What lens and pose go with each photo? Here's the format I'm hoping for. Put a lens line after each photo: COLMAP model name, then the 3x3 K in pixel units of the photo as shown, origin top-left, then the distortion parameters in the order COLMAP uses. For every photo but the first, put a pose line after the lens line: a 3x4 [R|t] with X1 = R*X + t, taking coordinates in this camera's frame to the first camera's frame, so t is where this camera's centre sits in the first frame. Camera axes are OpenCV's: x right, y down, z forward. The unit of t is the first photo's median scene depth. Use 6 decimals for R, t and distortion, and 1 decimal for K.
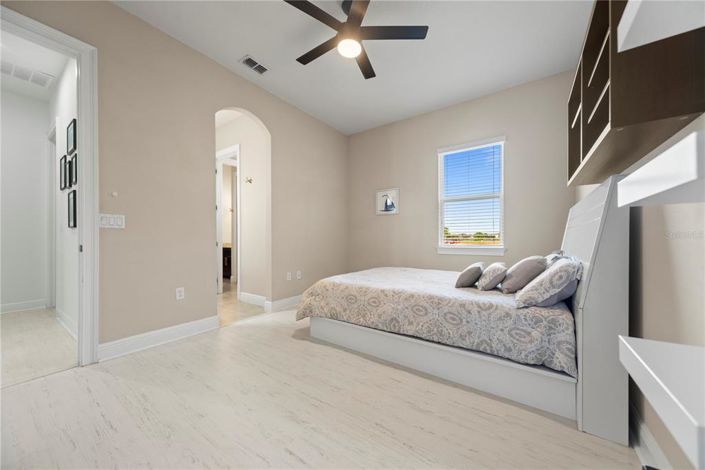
lens RADIAL K [[249.6, 0, 354.7], [0, 249.6, 237.9], [0, 0, 1]] dist [0.014061, 0.000060]
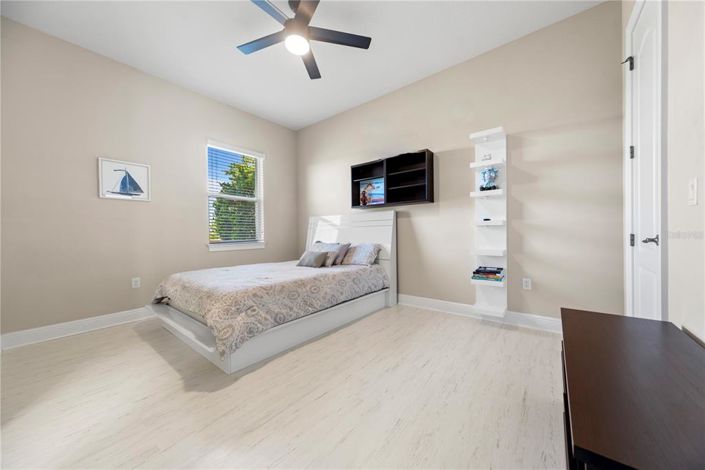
lens RADIAL K [[249.6, 0, 354.0], [0, 249.6, 234.6], [0, 0, 1]] dist [0.014061, 0.000060]
pose [[0.066128, -0.001181, 0.997810, -1.037192], [0.009293, 0.999957, 0.000568, 0.008404], [-0.997768, 0.009235, 0.066137, 0.736496]]
